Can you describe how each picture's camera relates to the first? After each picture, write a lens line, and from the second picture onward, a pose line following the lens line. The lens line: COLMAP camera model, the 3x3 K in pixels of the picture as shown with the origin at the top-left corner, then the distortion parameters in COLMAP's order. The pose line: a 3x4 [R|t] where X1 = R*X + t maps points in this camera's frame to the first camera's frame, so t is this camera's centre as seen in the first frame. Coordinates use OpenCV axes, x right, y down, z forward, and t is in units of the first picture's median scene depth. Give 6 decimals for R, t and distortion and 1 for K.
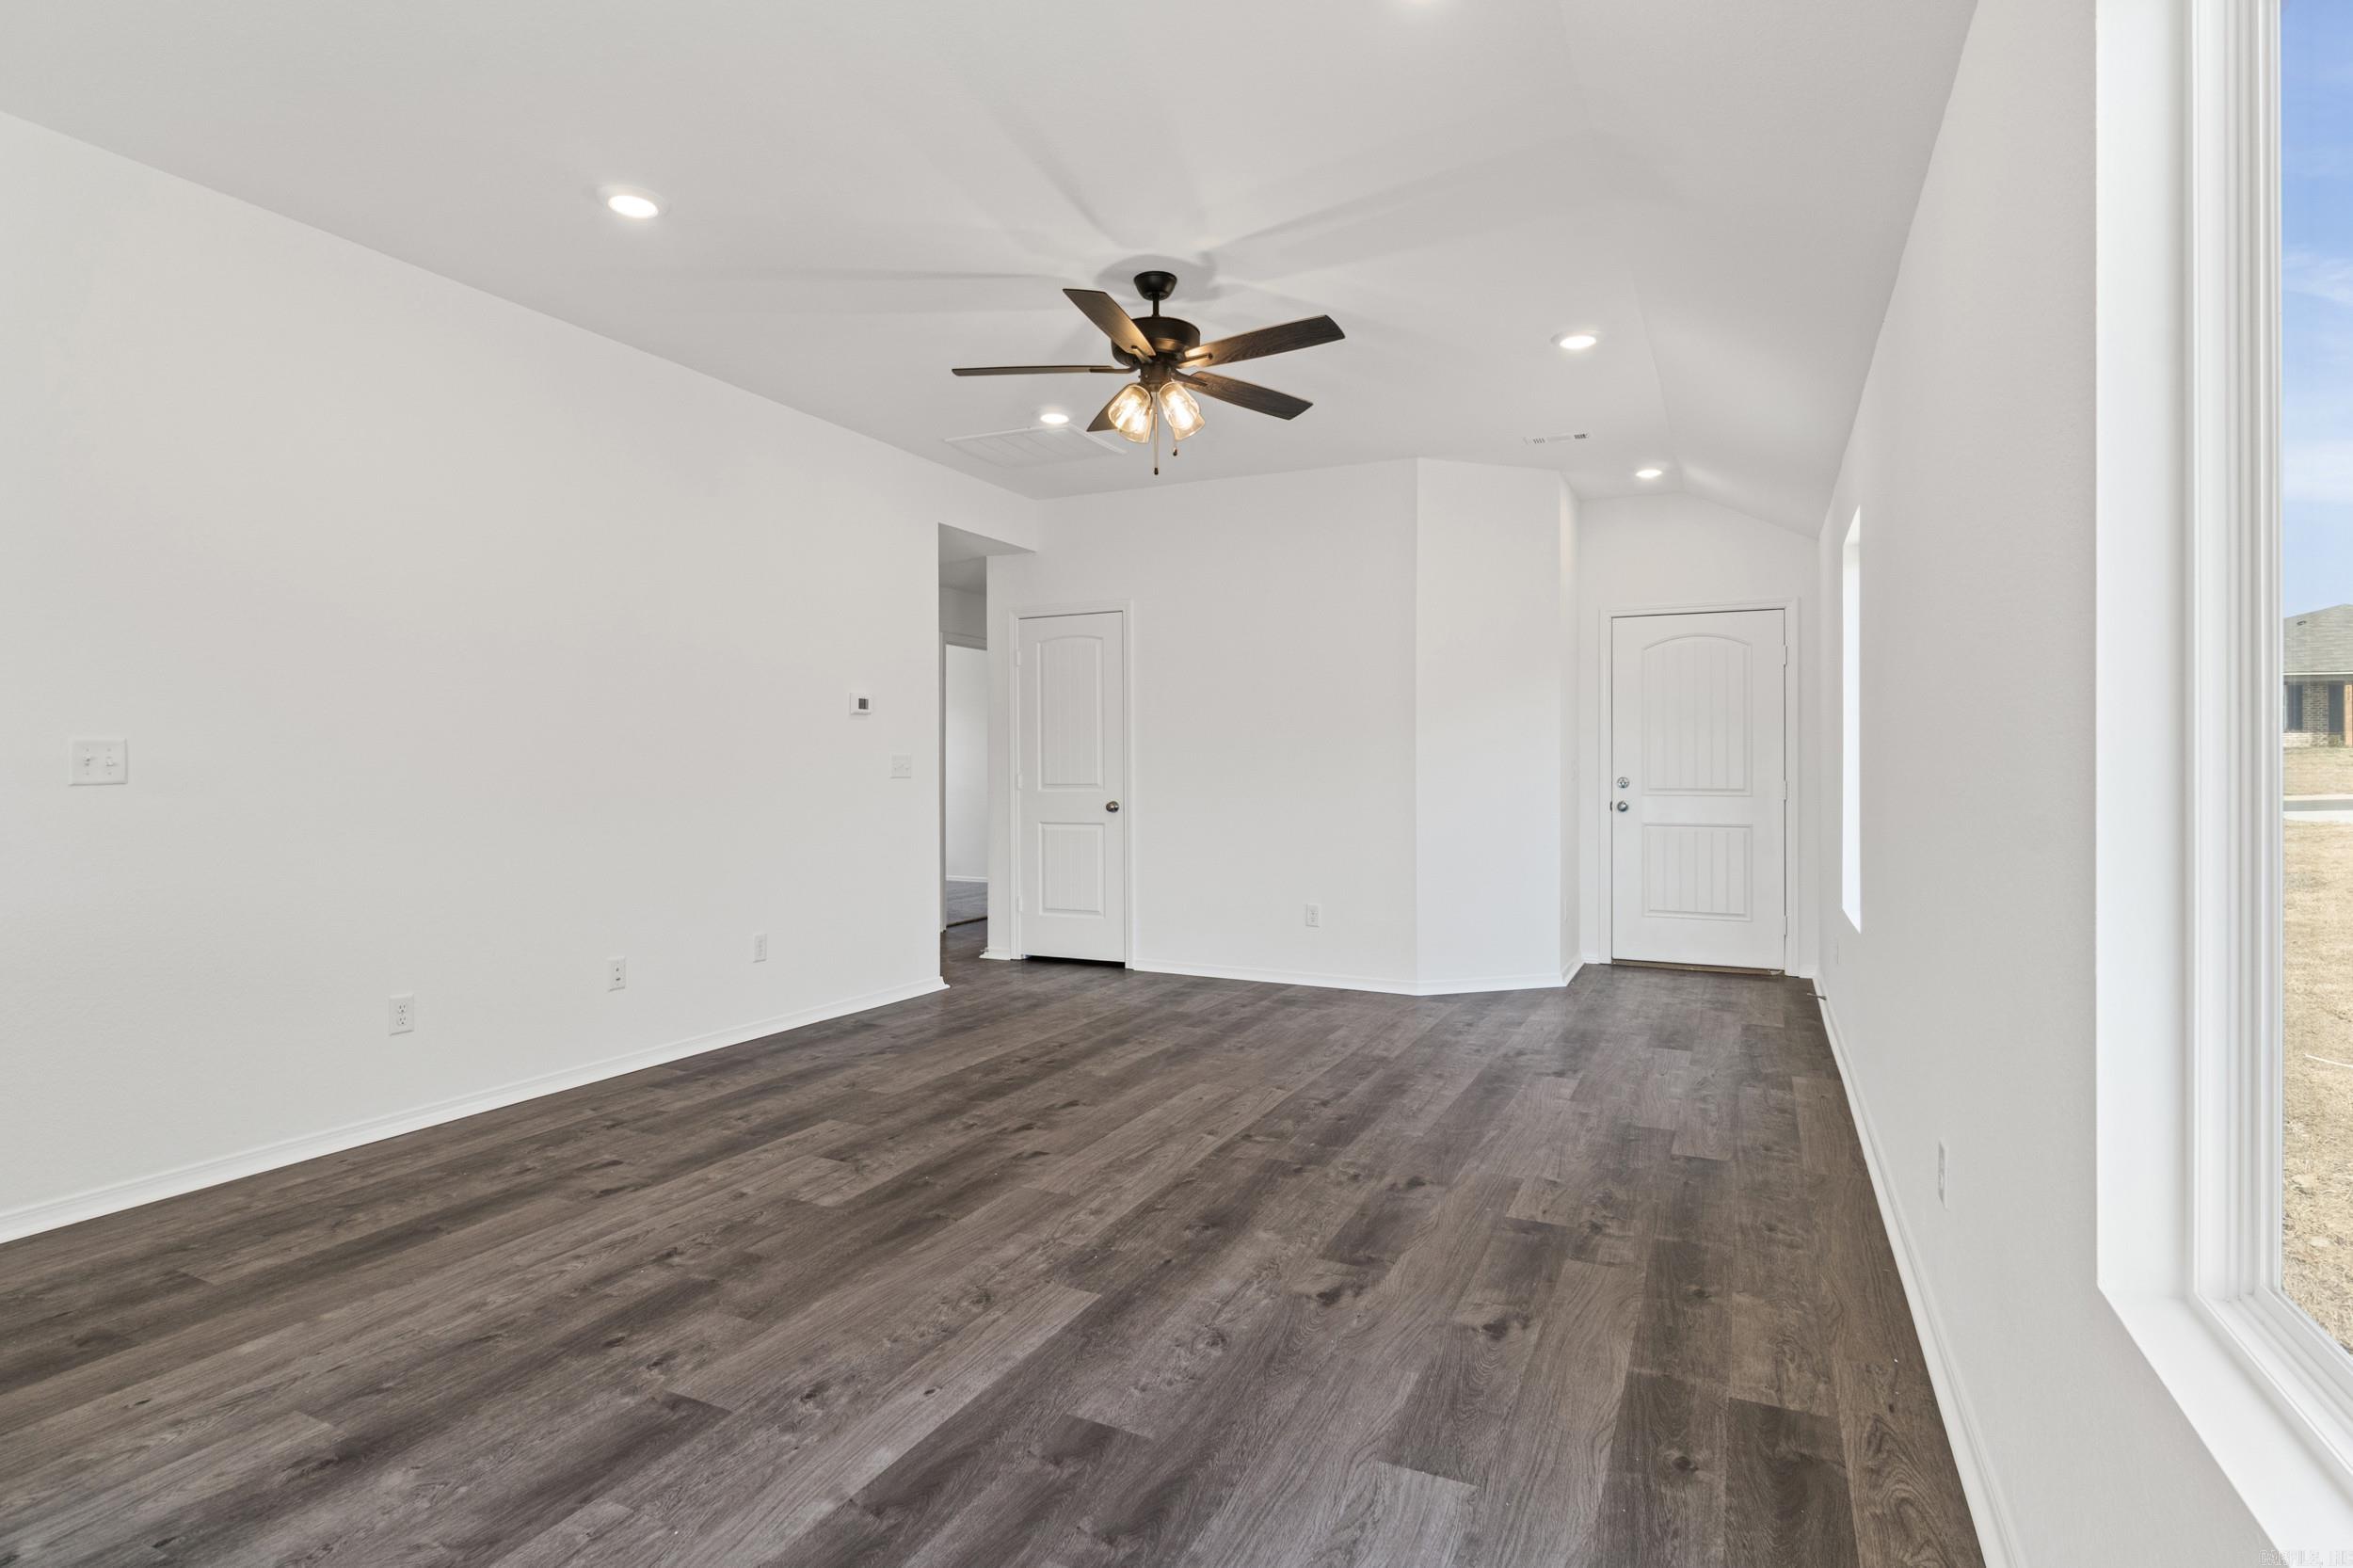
lens RADIAL K [[1197.9, 0, 1165.9], [0, 1197.9, 771.4], [0, 0, 1]] dist [-0.008475, 0.004854]
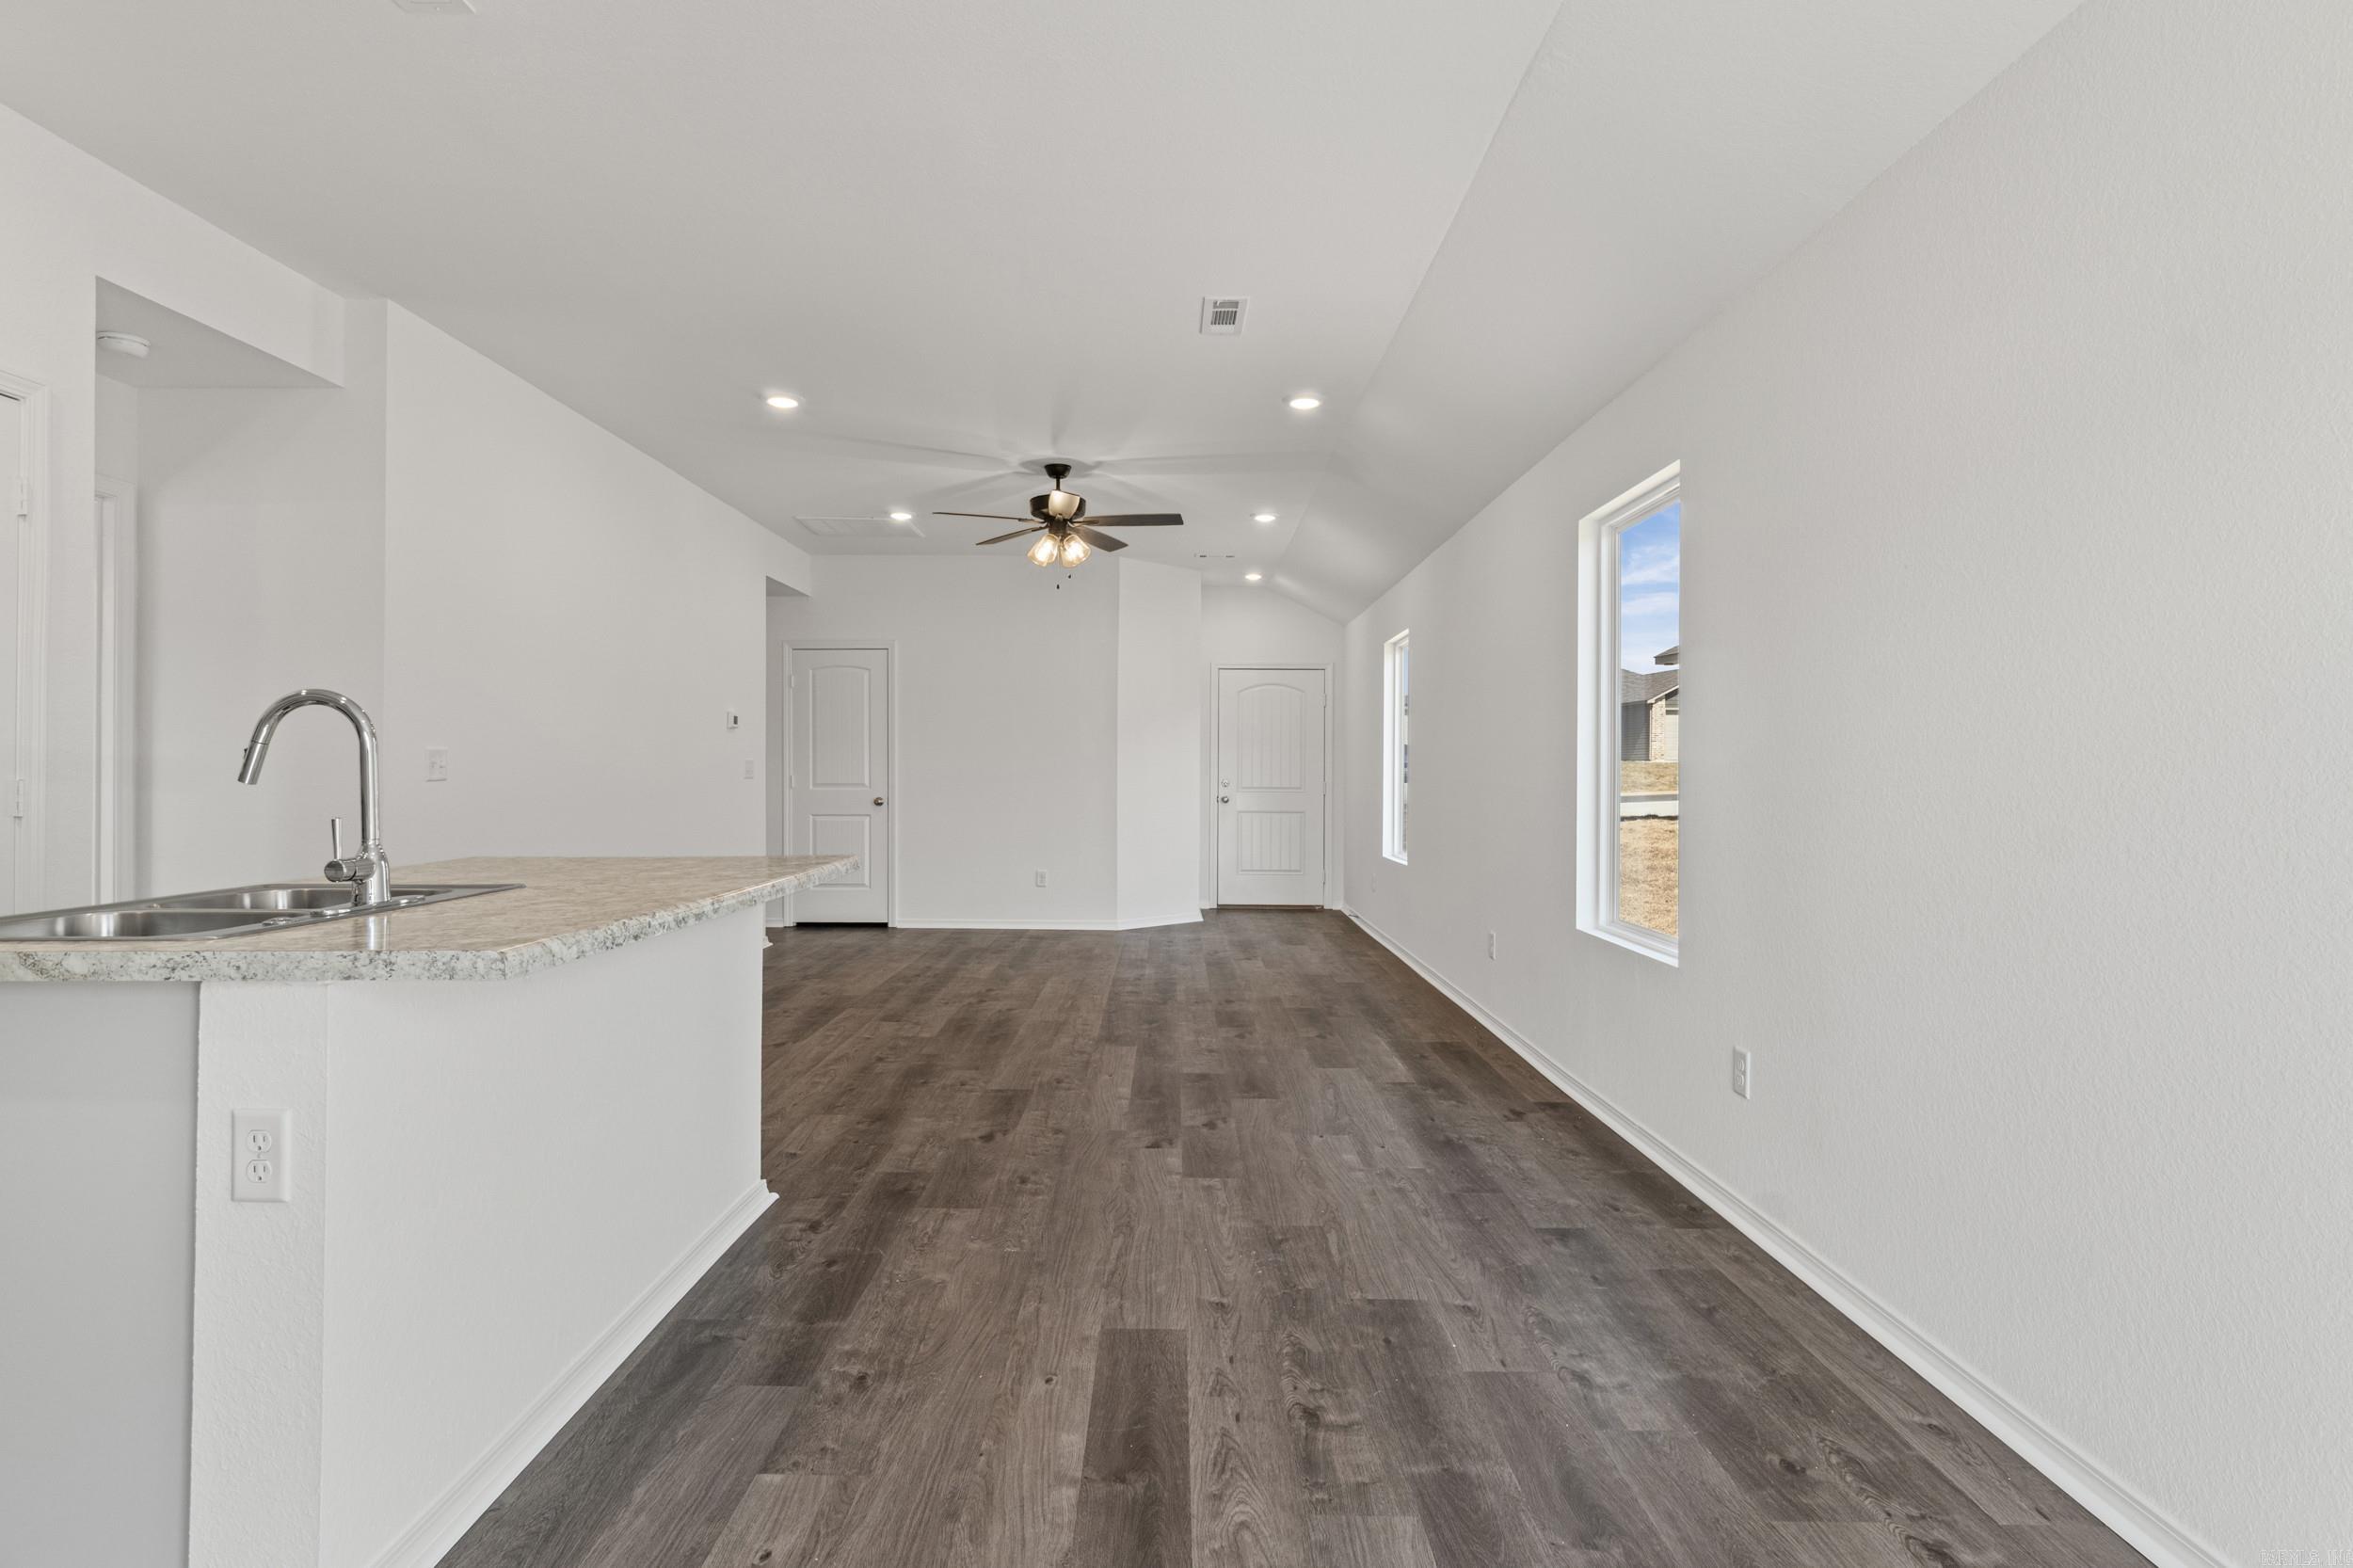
lens RADIAL K [[1197.9, 0, 1161.0], [0, 1197.9, 790.3], [0, 0, 1]] dist [-0.008475, 0.004854]
pose [[0.902241, -0.001806, 0.431229, -0.661381], [-0.003864, 0.999917, 0.012271, 0.000612], [-0.431216, -0.012738, 0.902159, -0.585706]]
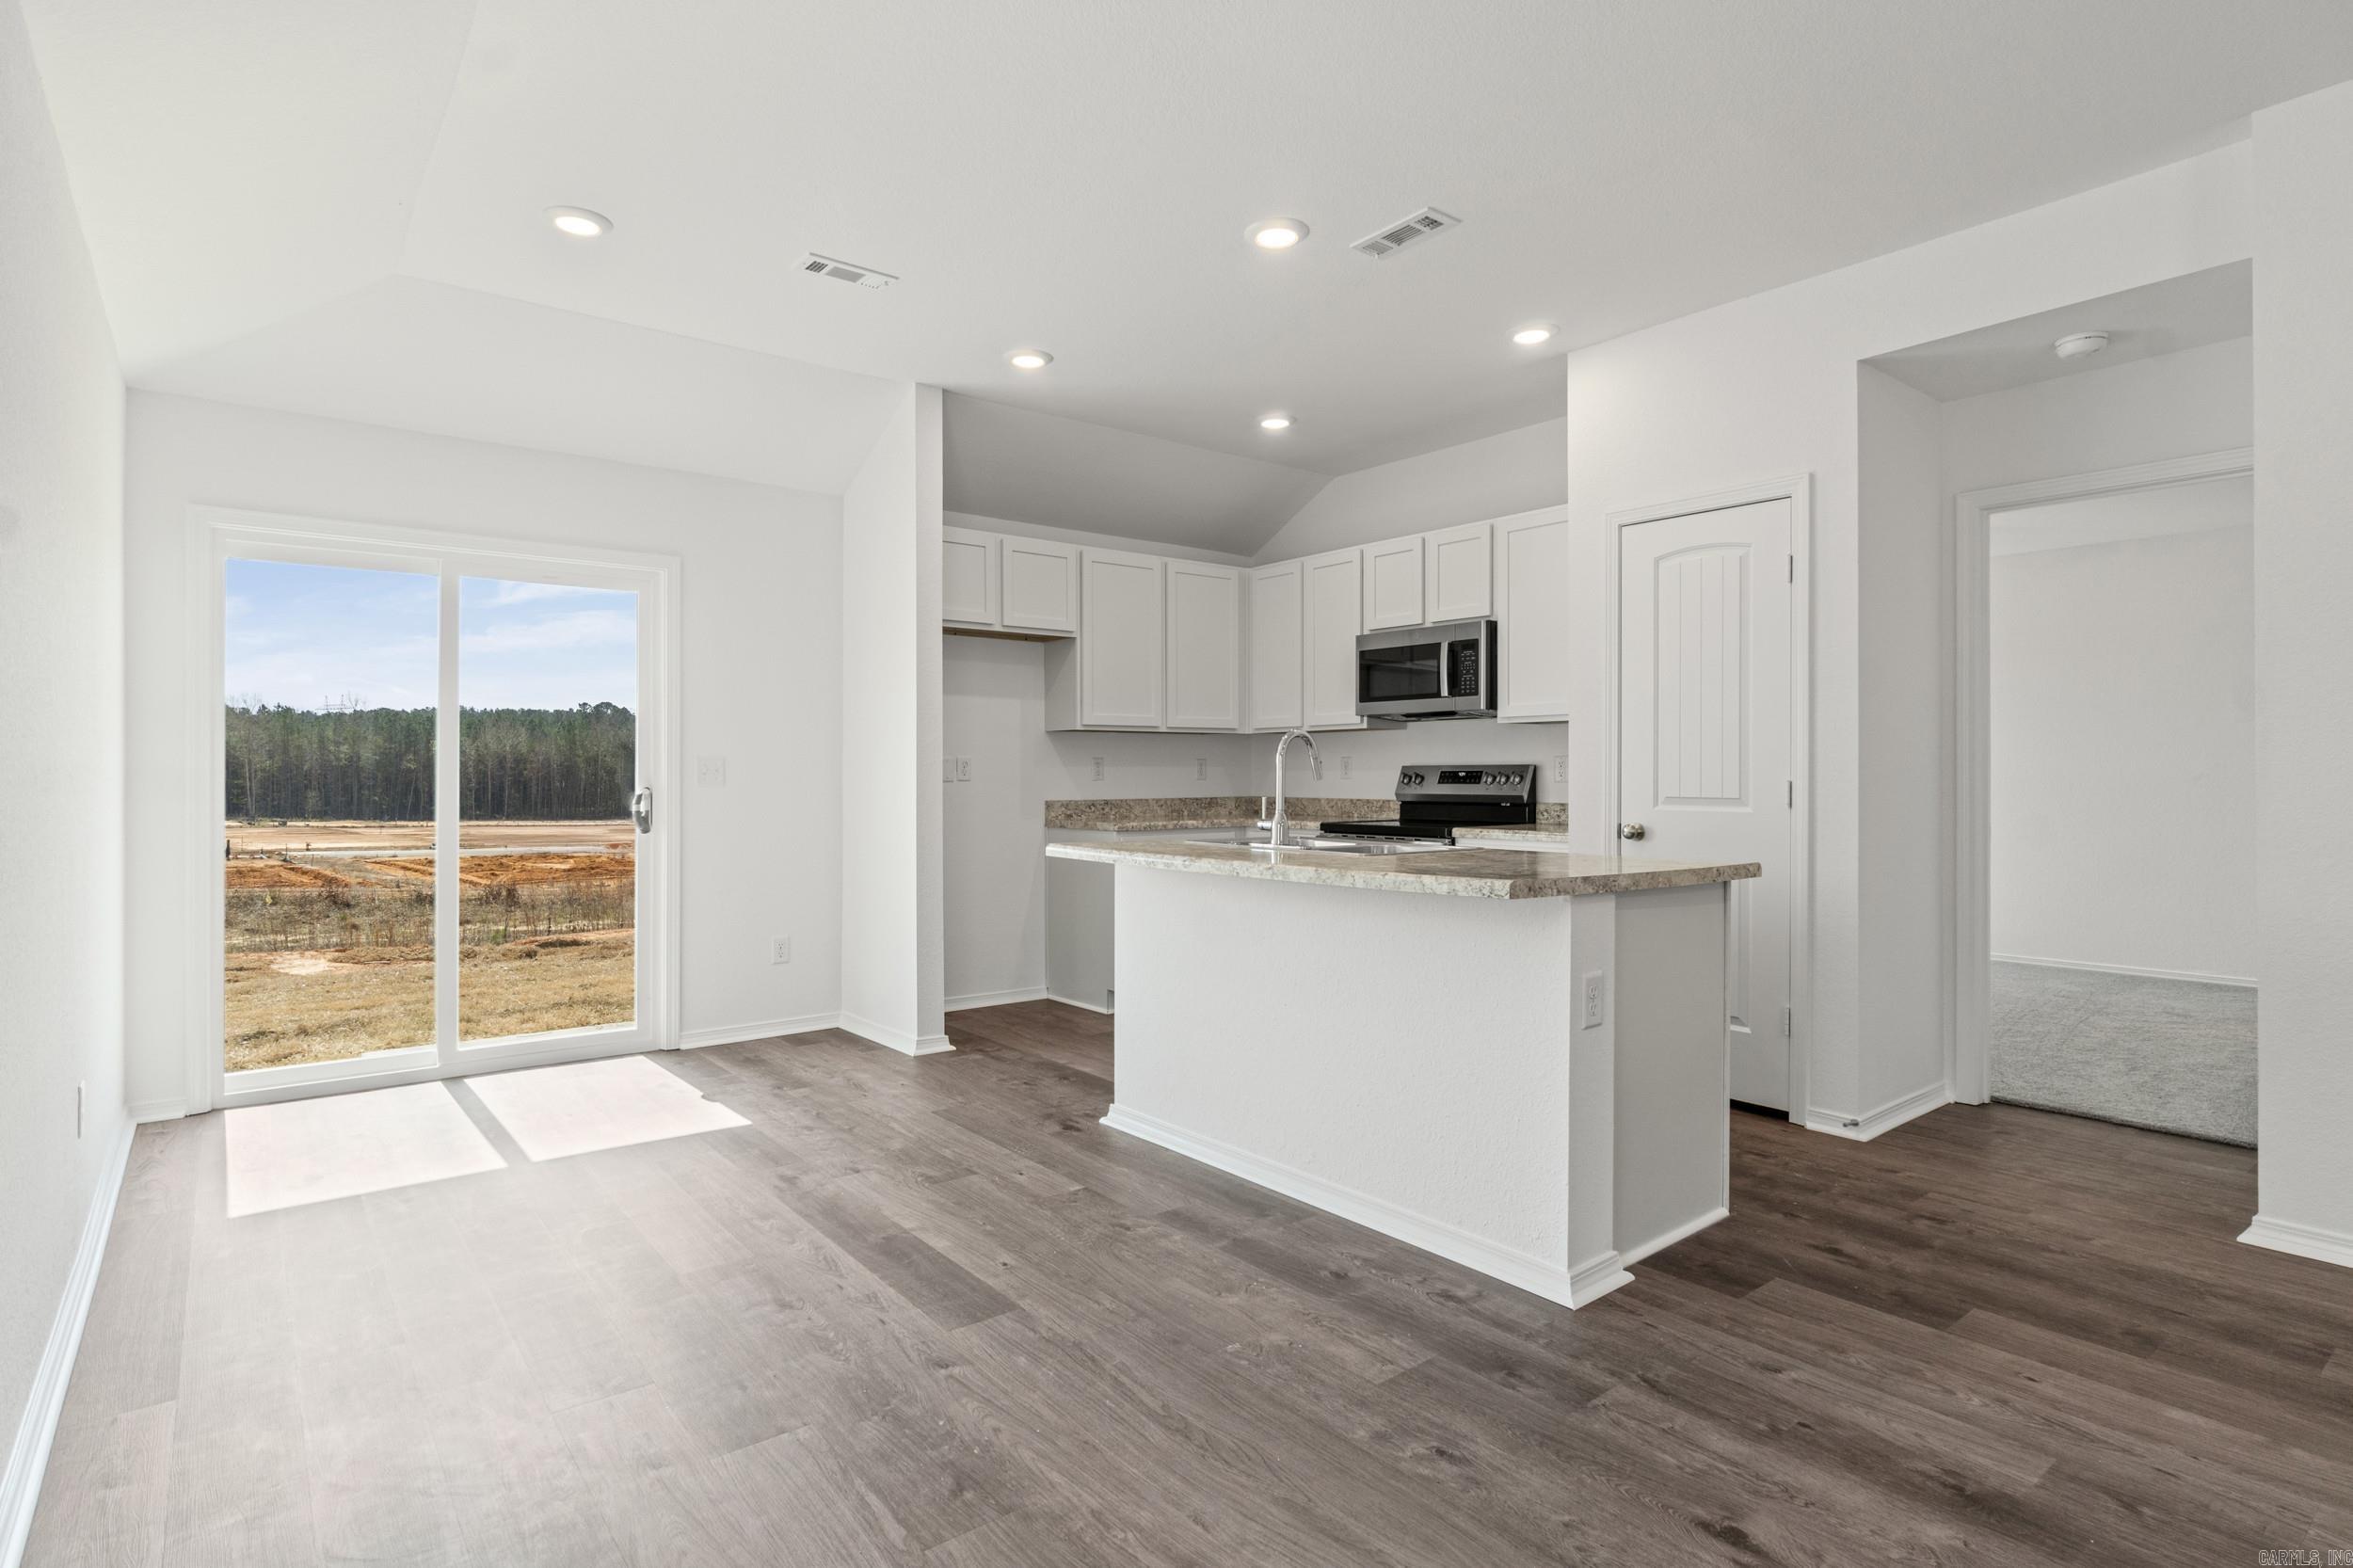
lens RADIAL K [[1197.9, 0, 1149.2], [0, 1197.9, 773.1], [0, 0, 1]] dist [-0.008475, 0.004854]
pose [[-0.442081, -0.000048, -0.896975, 0.265427], [-0.000872, 1.000000, 0.000377, 0.001117], [0.896975, 0.000949, -0.442081, 0.494856]]
